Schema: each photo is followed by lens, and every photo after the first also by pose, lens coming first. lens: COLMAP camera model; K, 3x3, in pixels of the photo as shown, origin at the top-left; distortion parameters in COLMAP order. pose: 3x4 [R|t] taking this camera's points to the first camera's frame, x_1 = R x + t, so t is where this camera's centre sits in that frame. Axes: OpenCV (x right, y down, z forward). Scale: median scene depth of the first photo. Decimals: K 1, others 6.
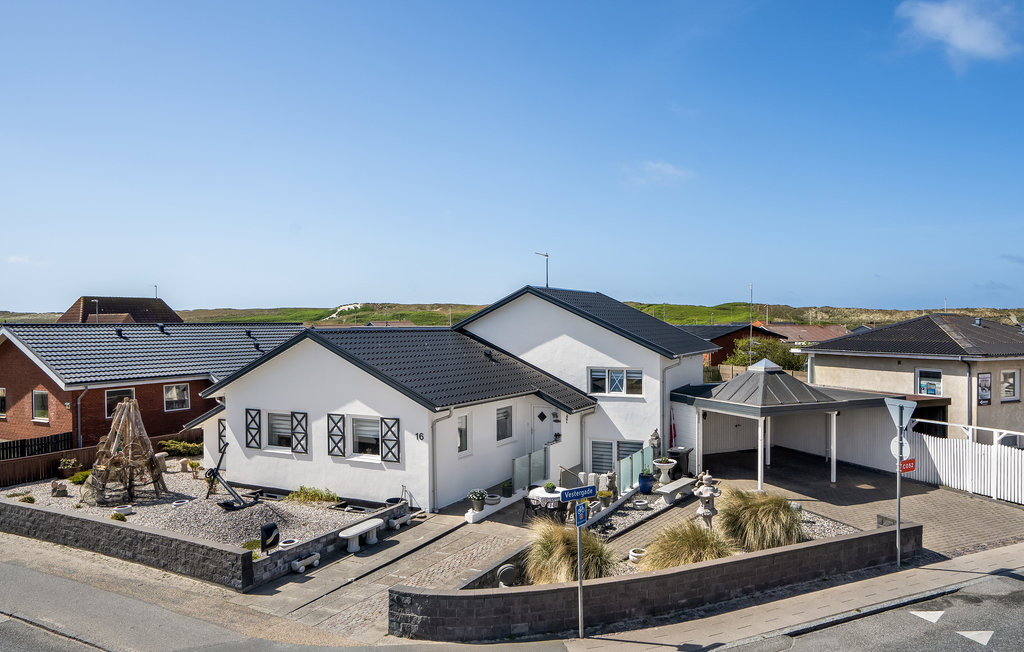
lens RADIAL K [[677.7, 0, 512.0], [0, 677.7, 326.0], [0, 0, 1]] dist [0.012501, -0.001724]
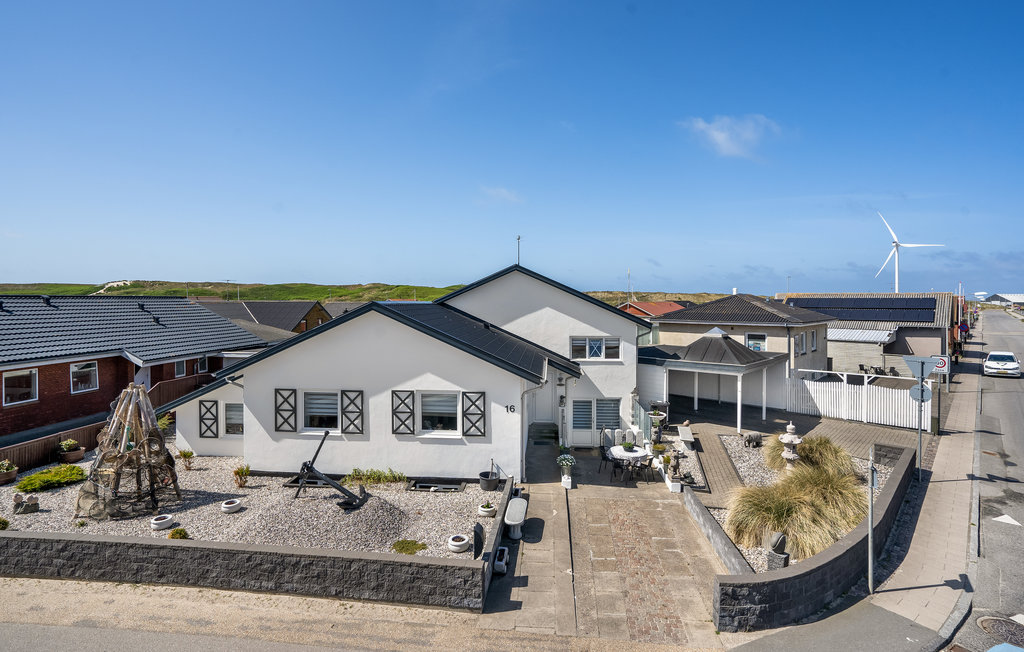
lens RADIAL K [[534.3, 0, 511.3], [0, 534.3, 302.3], [0, 0, 1]] dist [-0.019666, 0.002145]
pose [[0.929782, 0.005148, 0.368074, -0.383053], [-0.005268, 0.999986, -0.000679, 0.005337], [-0.368073, -0.001308, 0.929796, 0.237870]]
